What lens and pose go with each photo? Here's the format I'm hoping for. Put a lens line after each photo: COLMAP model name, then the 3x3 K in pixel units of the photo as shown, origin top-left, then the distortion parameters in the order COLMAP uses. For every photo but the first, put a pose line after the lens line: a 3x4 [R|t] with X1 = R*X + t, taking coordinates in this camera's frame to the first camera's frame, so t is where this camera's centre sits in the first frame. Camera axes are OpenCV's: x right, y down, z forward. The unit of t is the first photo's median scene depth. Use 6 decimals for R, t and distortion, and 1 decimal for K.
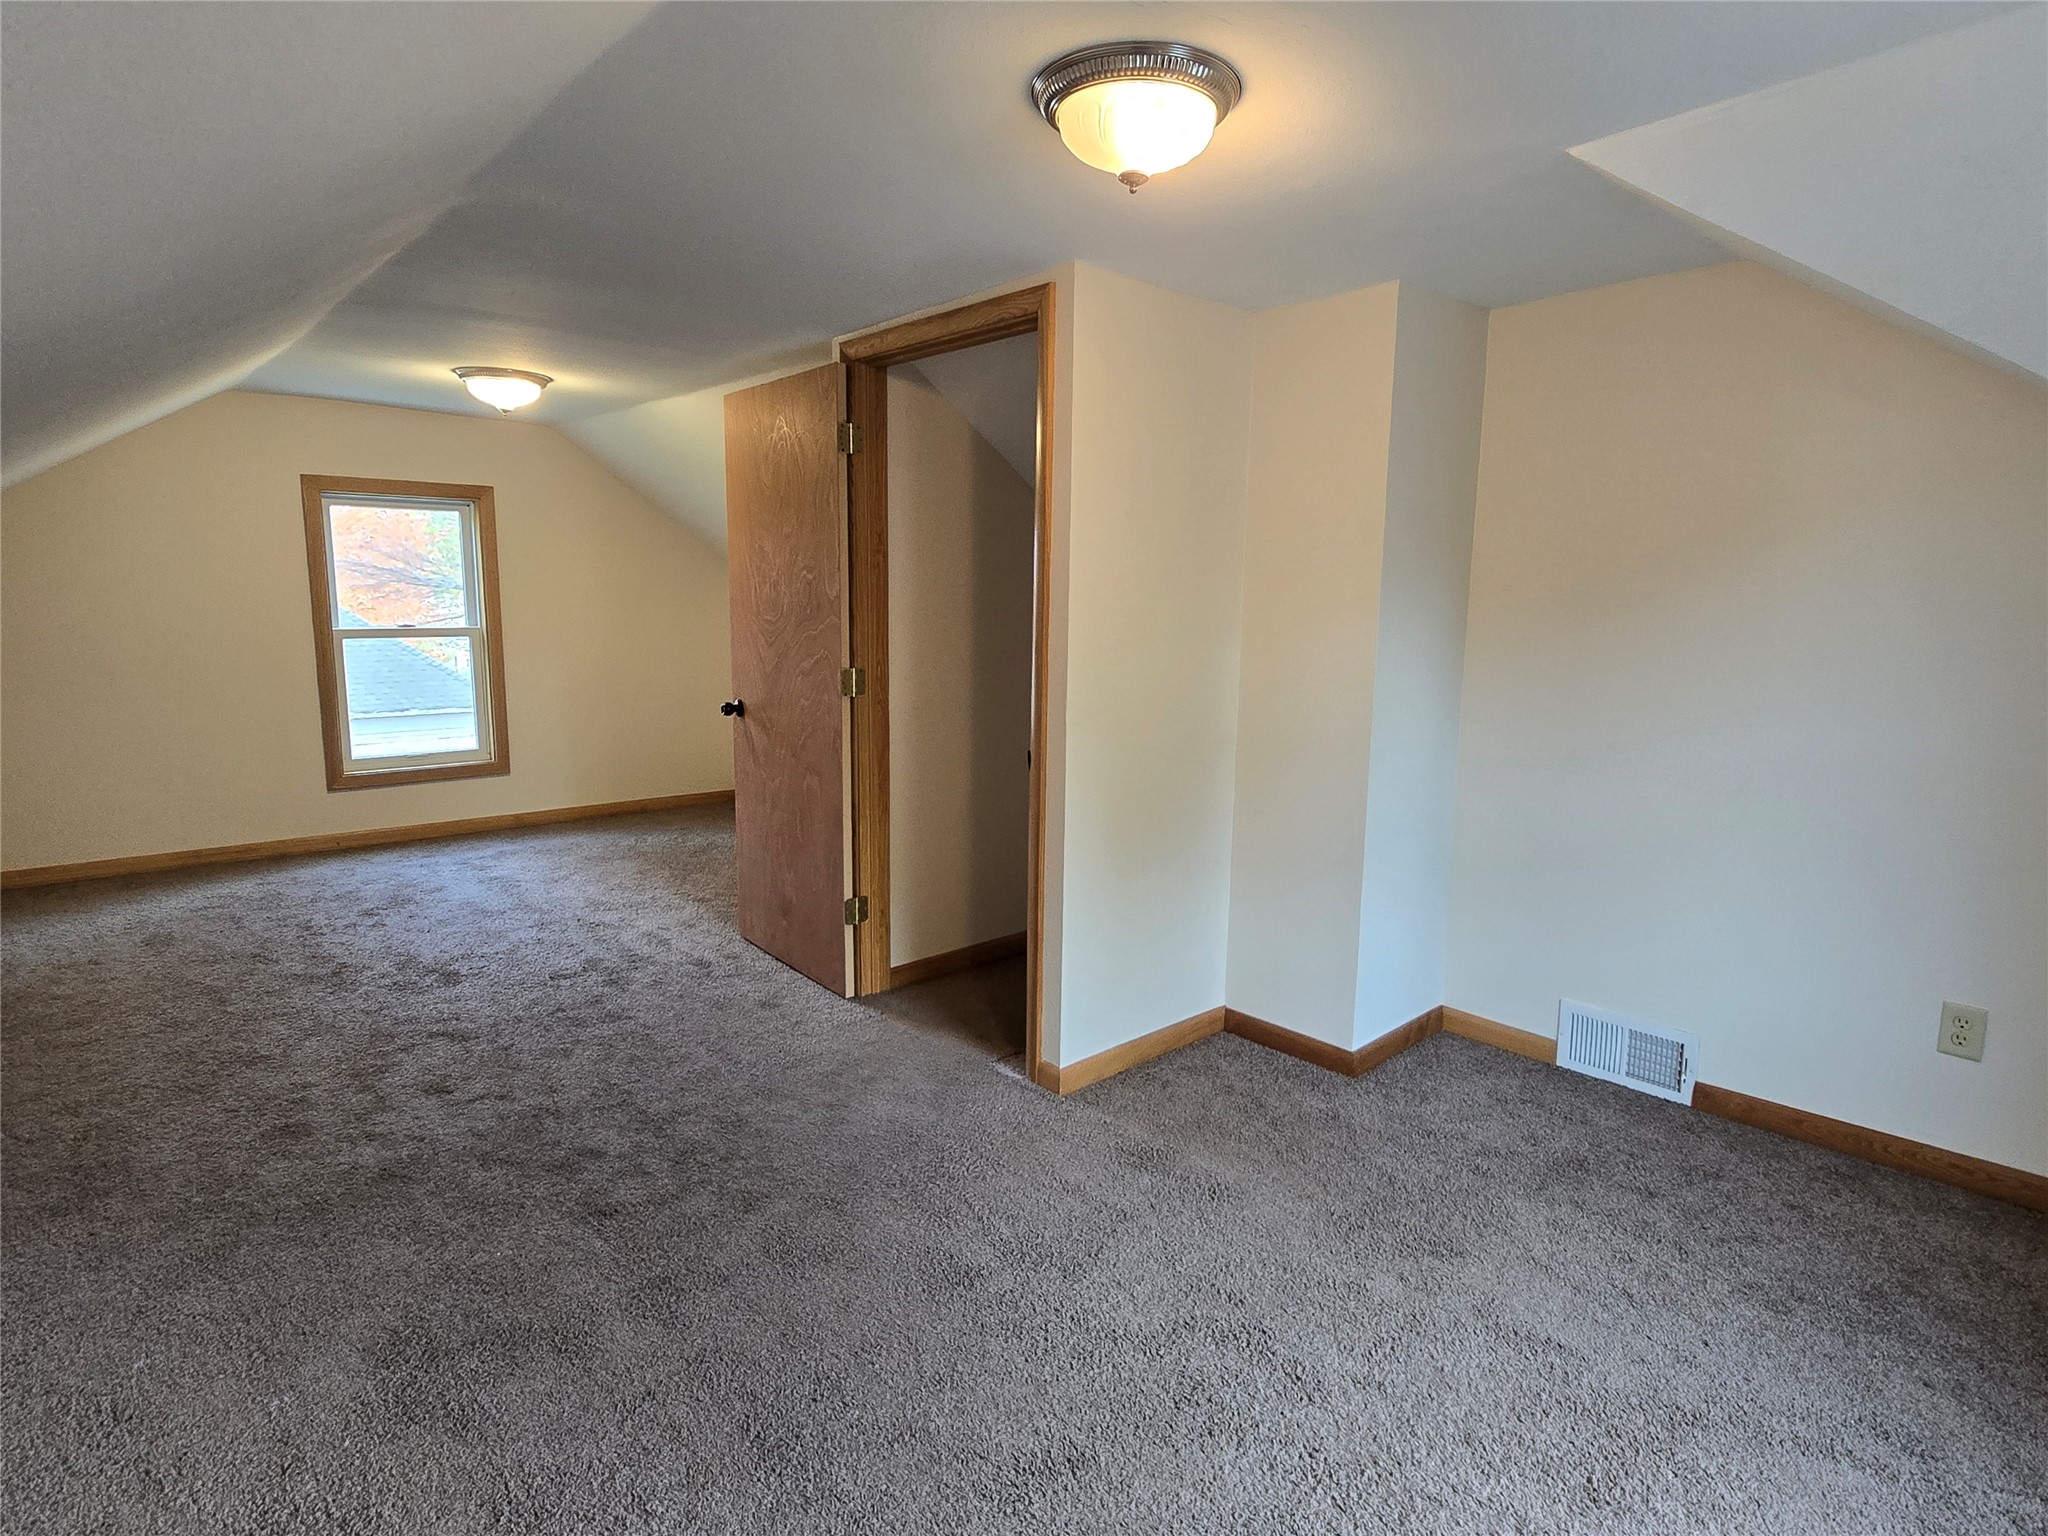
lens RADIAL K [[1071.8, 0, 1039.8], [0, 1071.8, 752.0], [0, 0, 1]] dist [-0.005870, 0.000380]
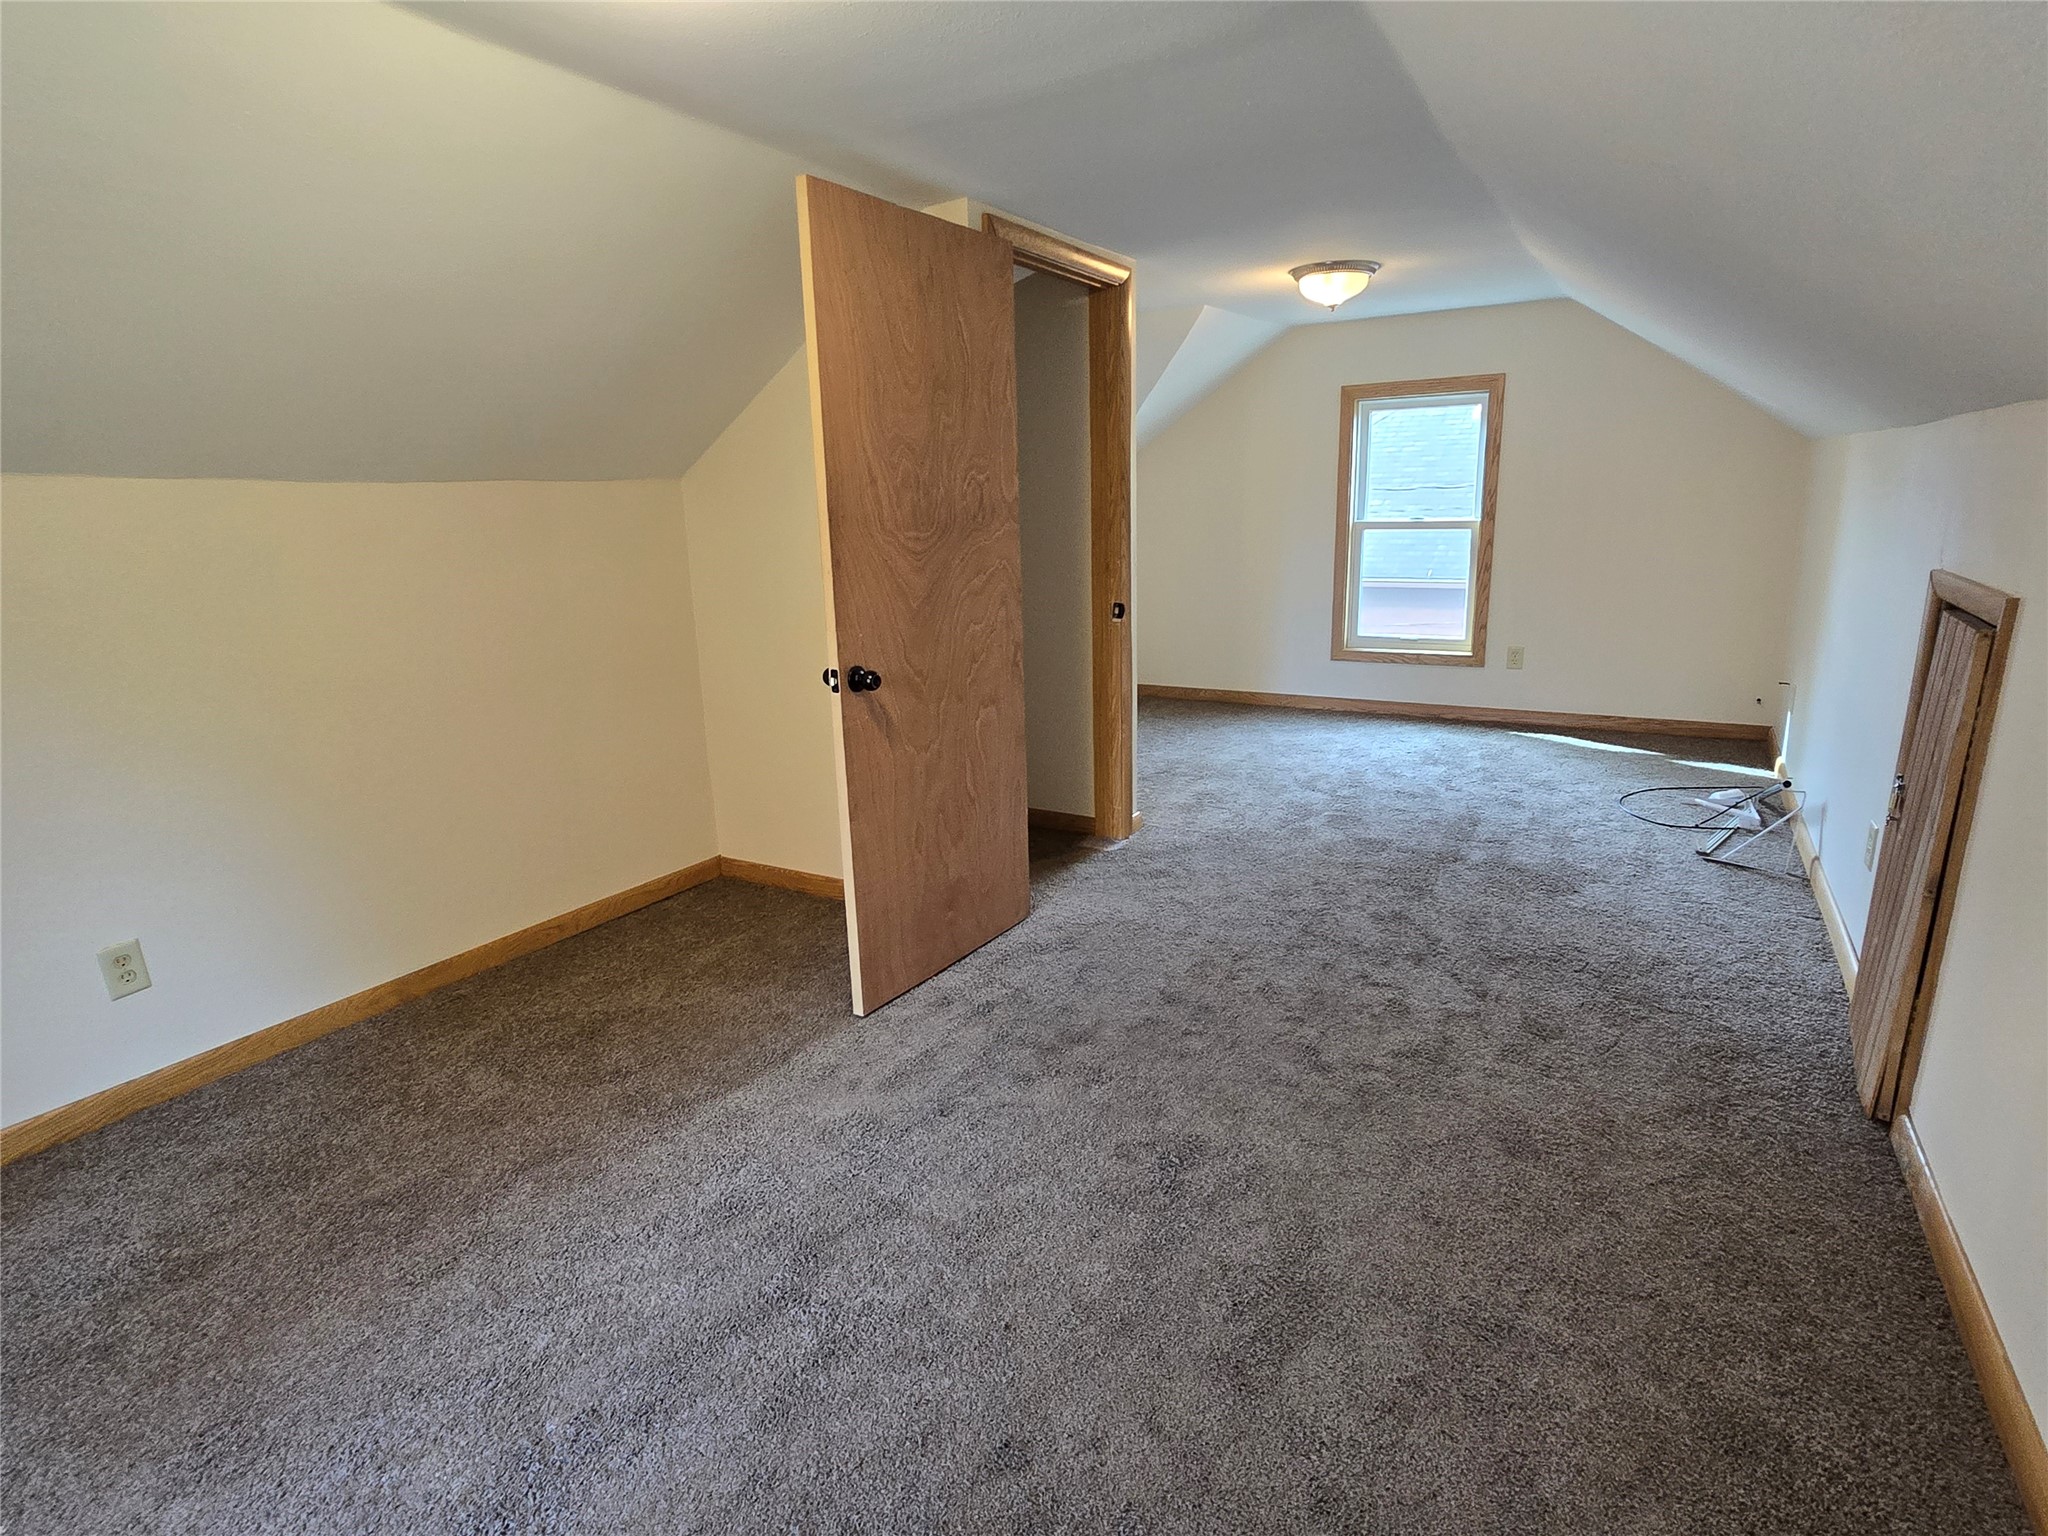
lens RADIAL K [[1071.8, 0, 1039.8], [0, 1071.8, 752.0], [0, 0, 1]] dist [-0.005870, 0.000380]
pose [[-0.307662, -0.230580, 0.923134, -1.040245], [0.160010, 0.943838, 0.289079, -0.190573], [-0.937945, 0.236649, -0.253488, 1.187236]]
